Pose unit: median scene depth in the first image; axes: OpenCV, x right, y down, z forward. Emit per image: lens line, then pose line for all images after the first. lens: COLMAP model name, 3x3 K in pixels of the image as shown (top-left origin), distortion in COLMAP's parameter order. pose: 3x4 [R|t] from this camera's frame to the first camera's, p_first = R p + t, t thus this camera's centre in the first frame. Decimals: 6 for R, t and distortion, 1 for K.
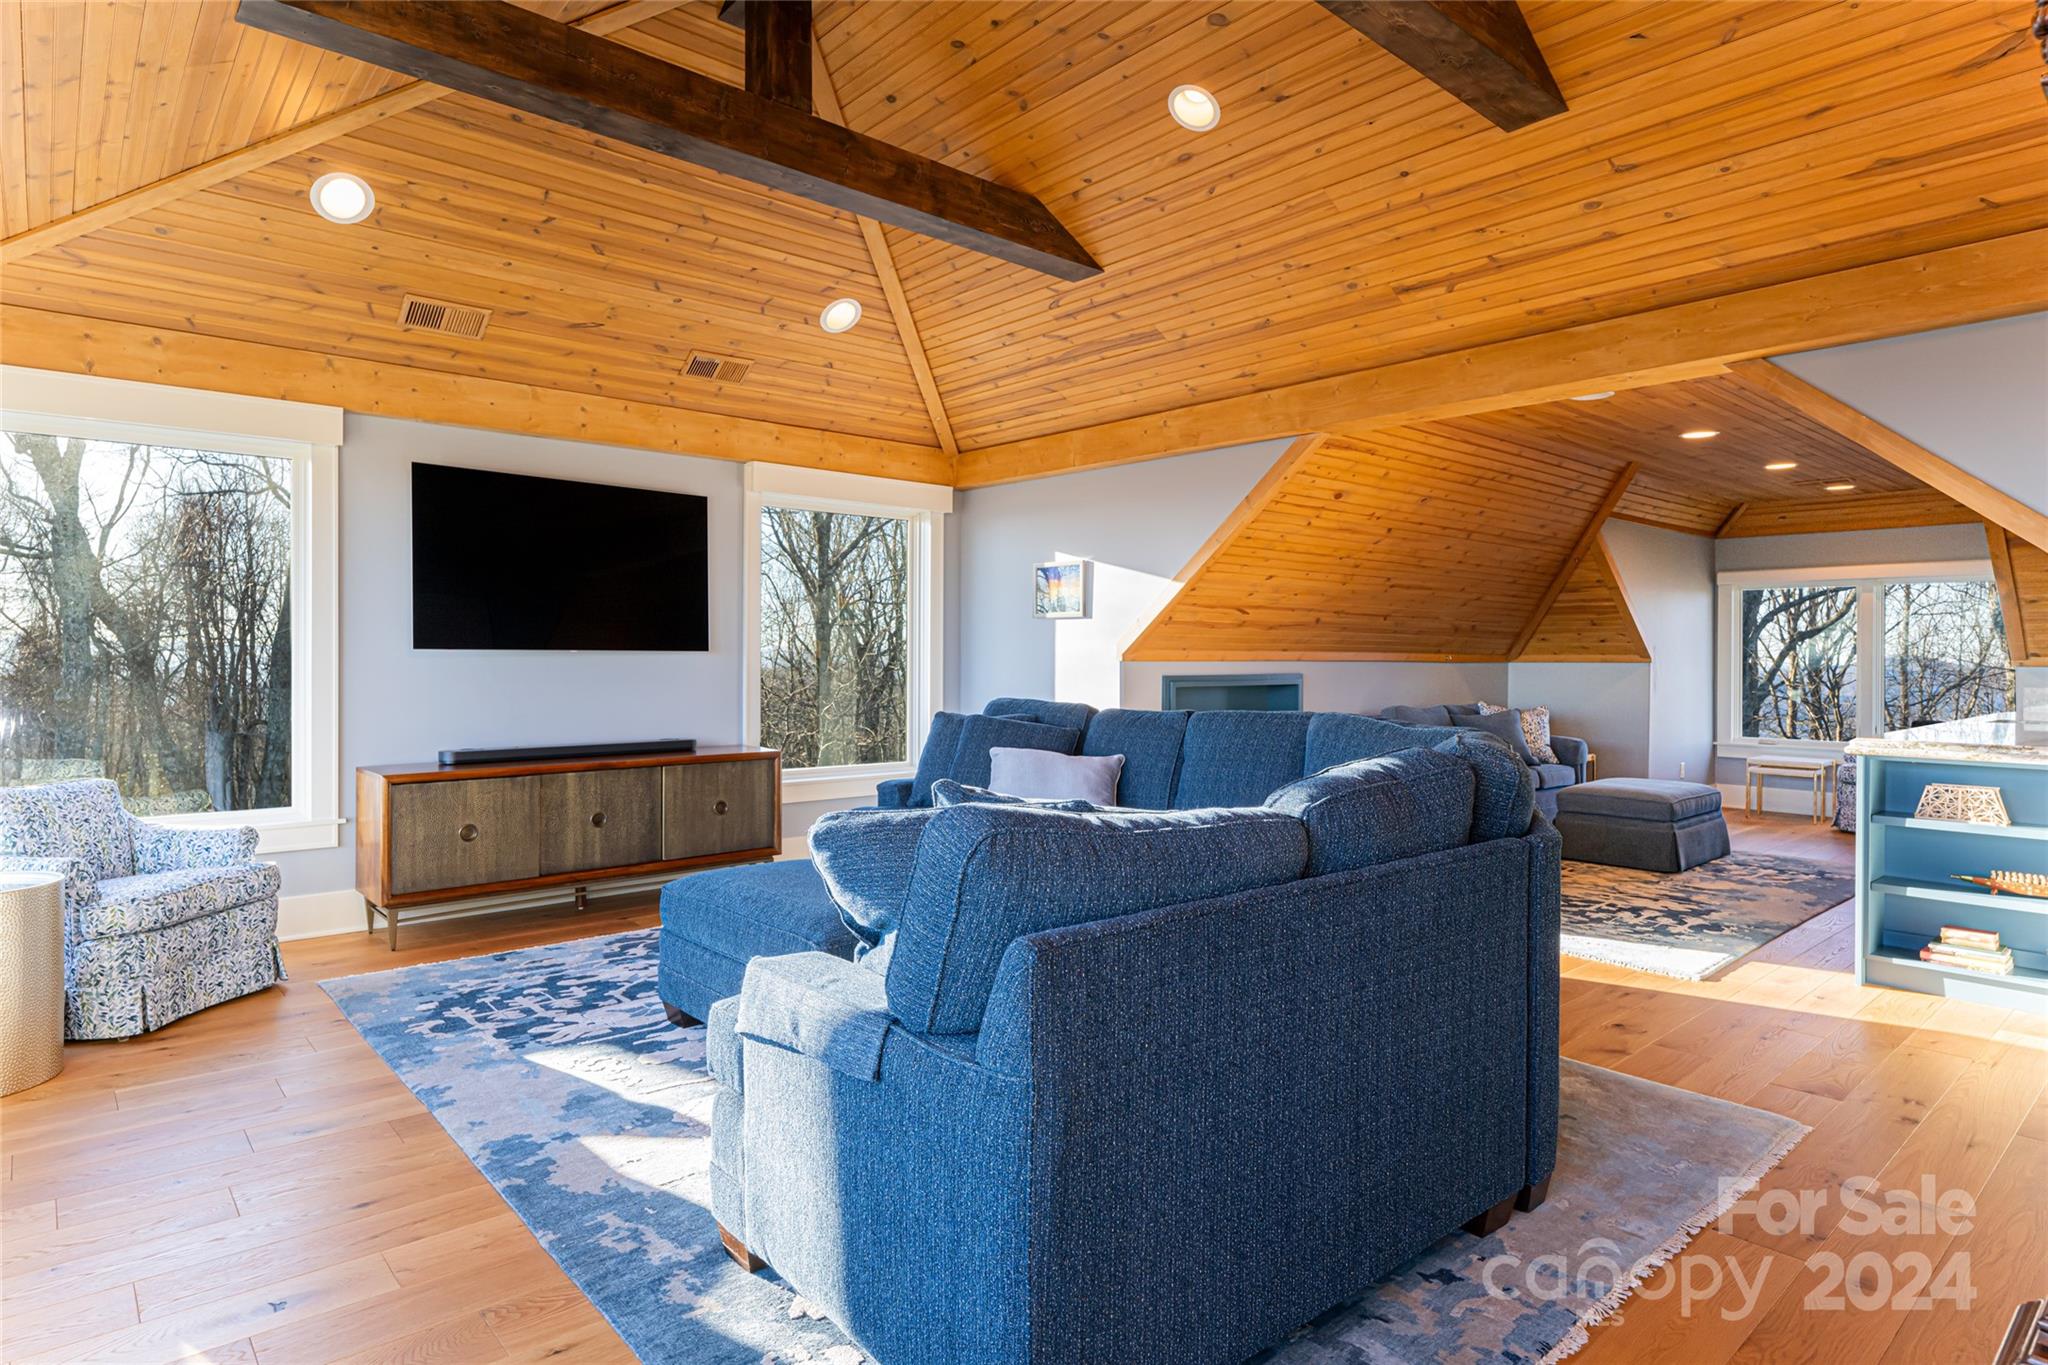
lens RADIAL K [[1113.9, 0, 1043.2], [0, 1113.9, 645.4], [0, 0, 1]] dist [0.001245, 0.000433]
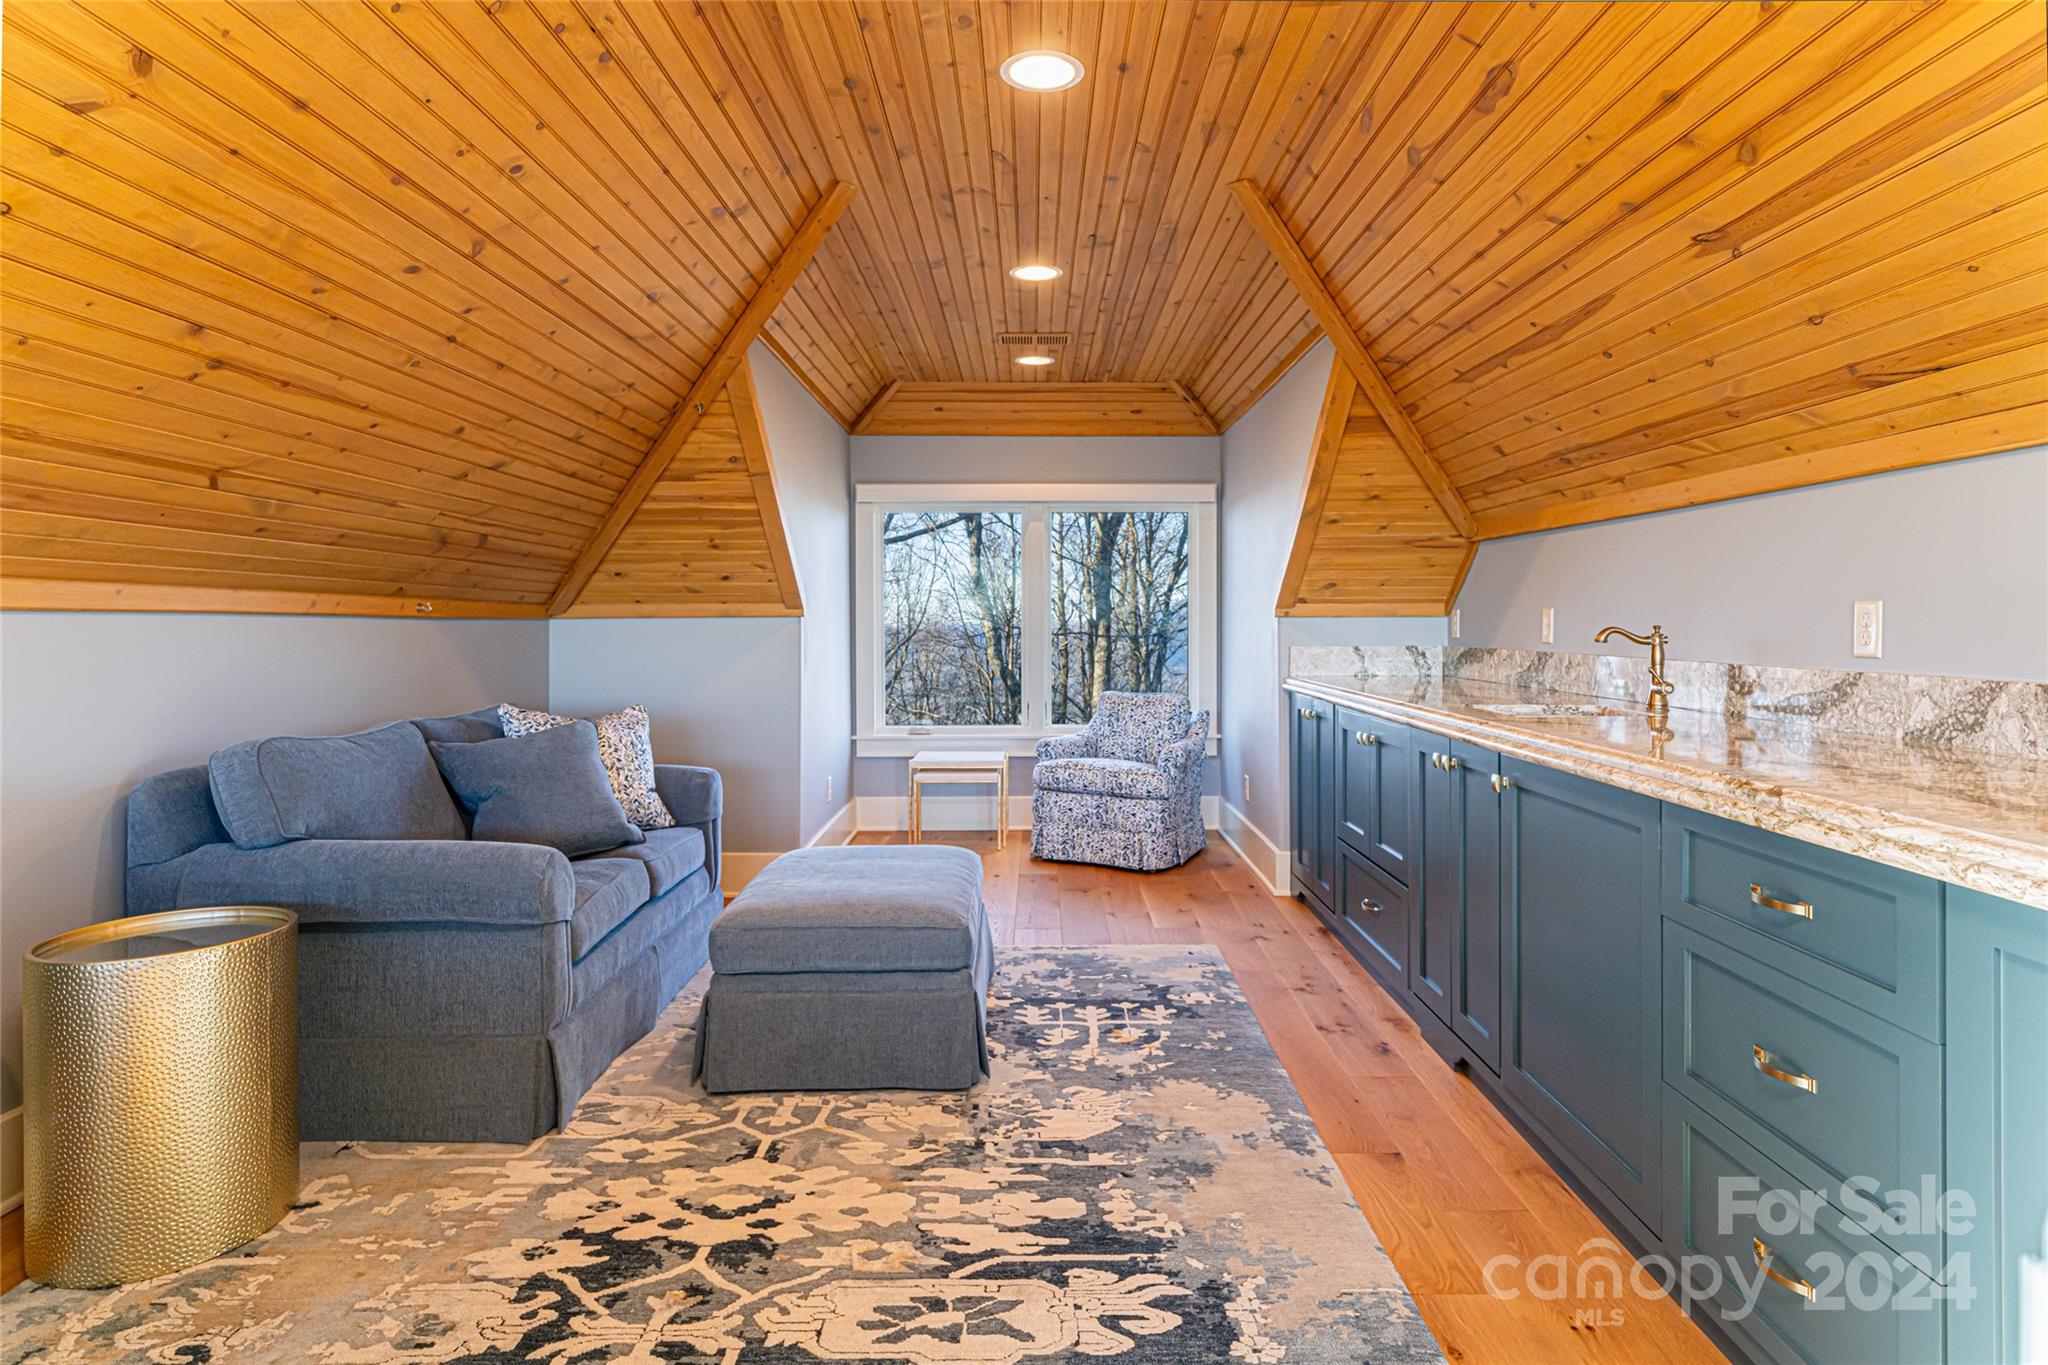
lens RADIAL K [[1113.9, 0, 1043.2], [0, 1113.9, 645.4], [0, 0, 1]] dist [0.001245, 0.000433]
pose [[0.660562, -0.022410, 0.750437, 0.199387], [-0.001196, 0.999522, 0.030902, 0.012728], [-0.750771, -0.021310, 0.660219, 0.539340]]
